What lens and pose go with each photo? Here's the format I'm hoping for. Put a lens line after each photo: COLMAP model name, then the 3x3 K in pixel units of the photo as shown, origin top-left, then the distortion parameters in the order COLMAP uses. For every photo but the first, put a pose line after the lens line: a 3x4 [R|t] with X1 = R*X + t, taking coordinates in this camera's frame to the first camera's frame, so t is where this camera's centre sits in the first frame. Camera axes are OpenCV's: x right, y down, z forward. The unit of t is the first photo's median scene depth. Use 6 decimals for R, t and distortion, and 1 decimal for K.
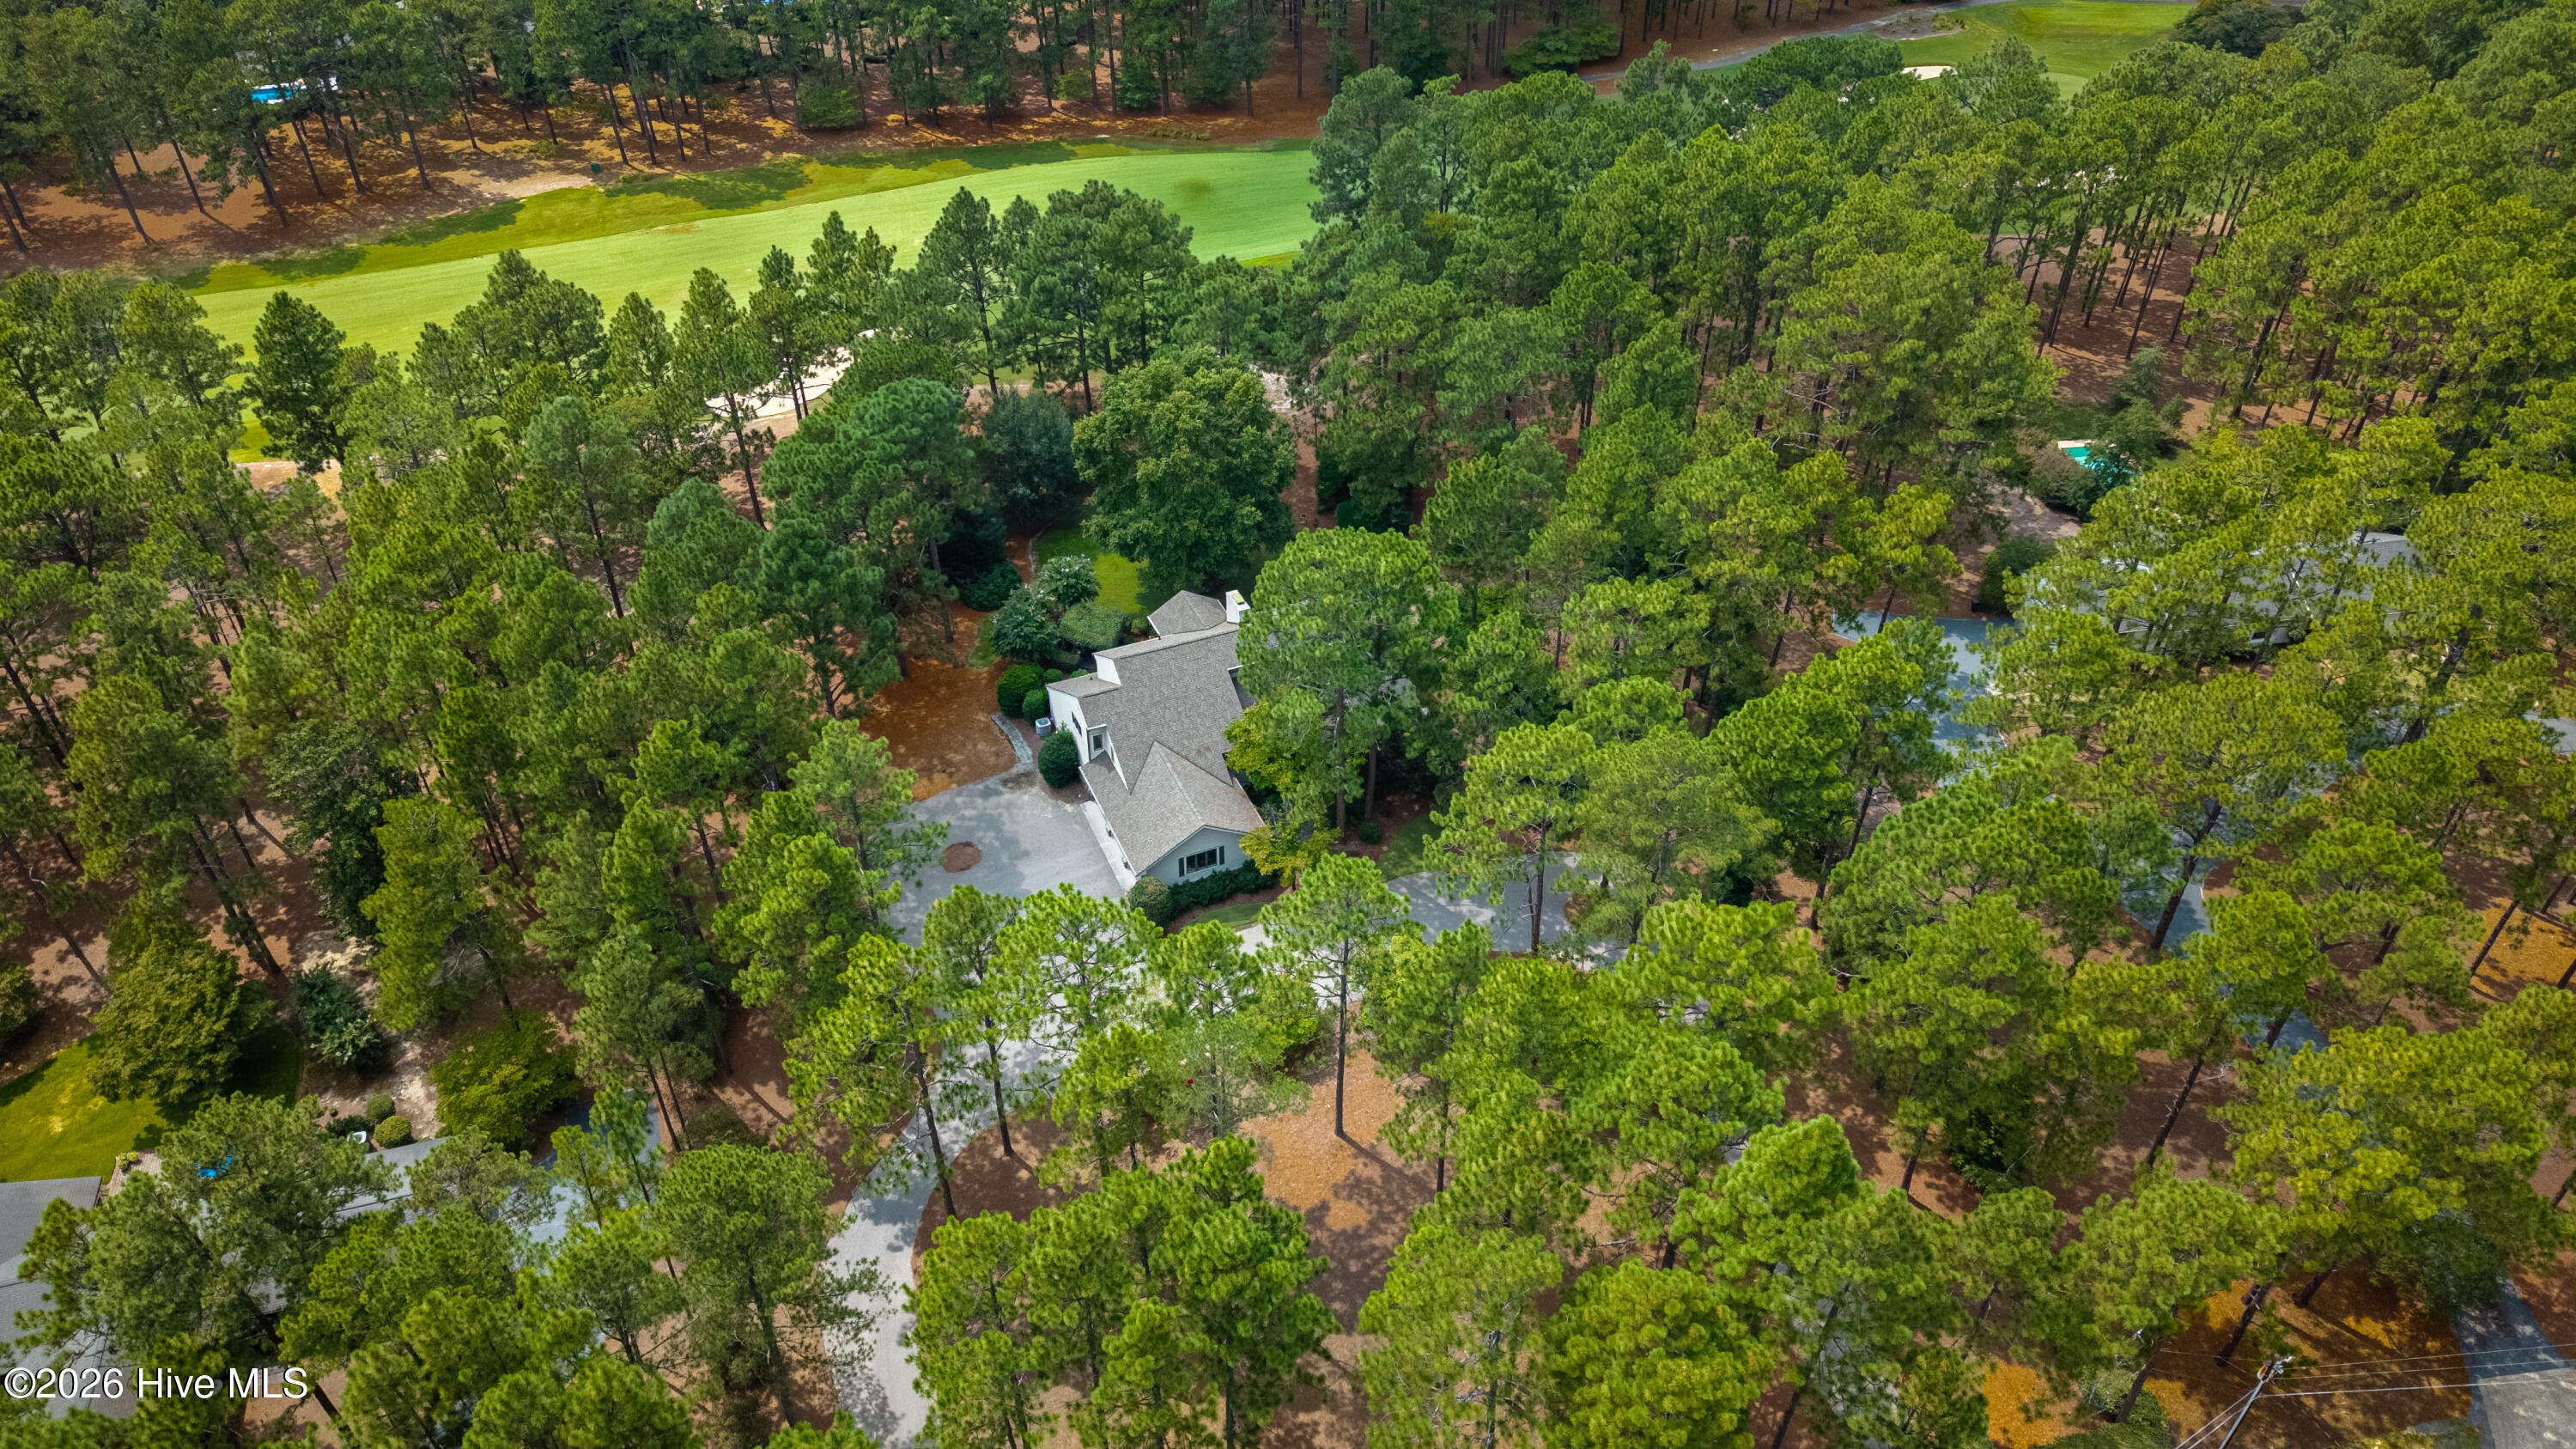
lens RADIAL K [[1706.4, 0, 1293.3], [0, 1706.4, 754.4], [0, 0, 1]] dist [-0.004067, -0.000833]
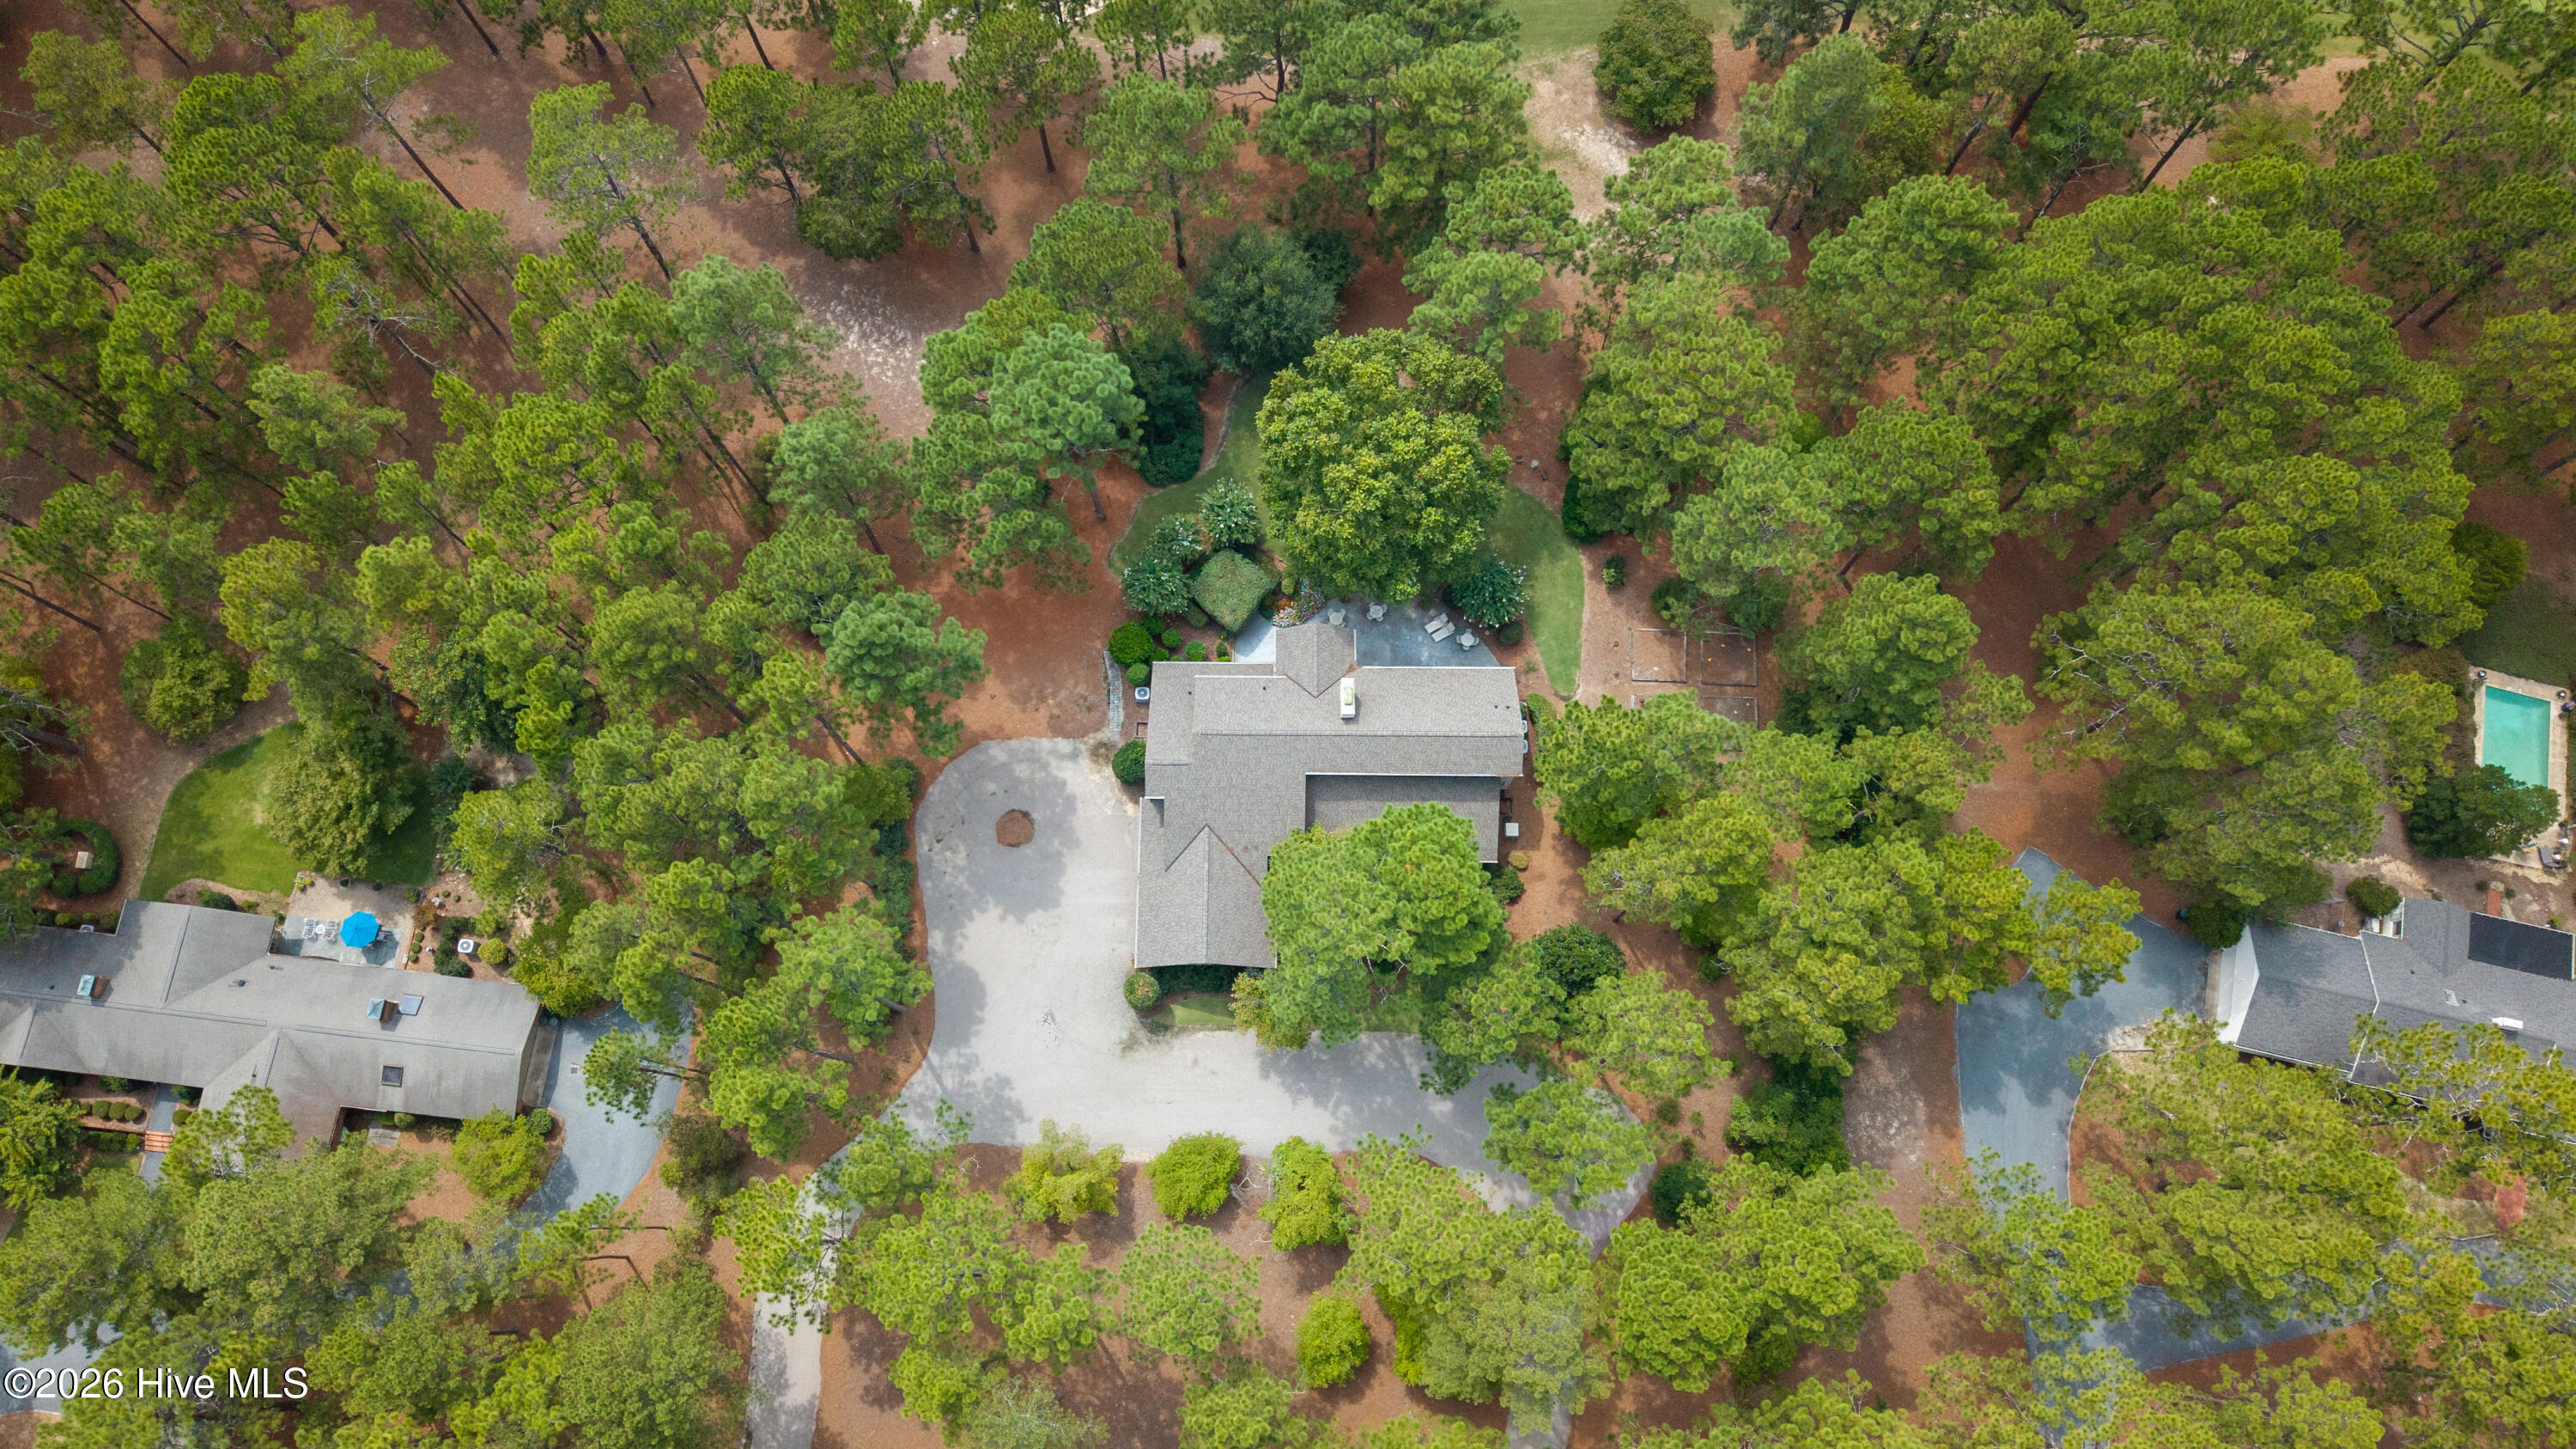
lens RADIAL K [[1737.1, 0, 1288.0], [0, 1737.1, 724.5], [0, 0, 1]] dist [0.040960, -0.060904]
pose [[0.913434, 0.391313, -0.111856, 0.041000], [-0.256875, 0.767503, 0.587328, -0.523629], [0.315679, -0.507752, 0.801582, 0.183501]]
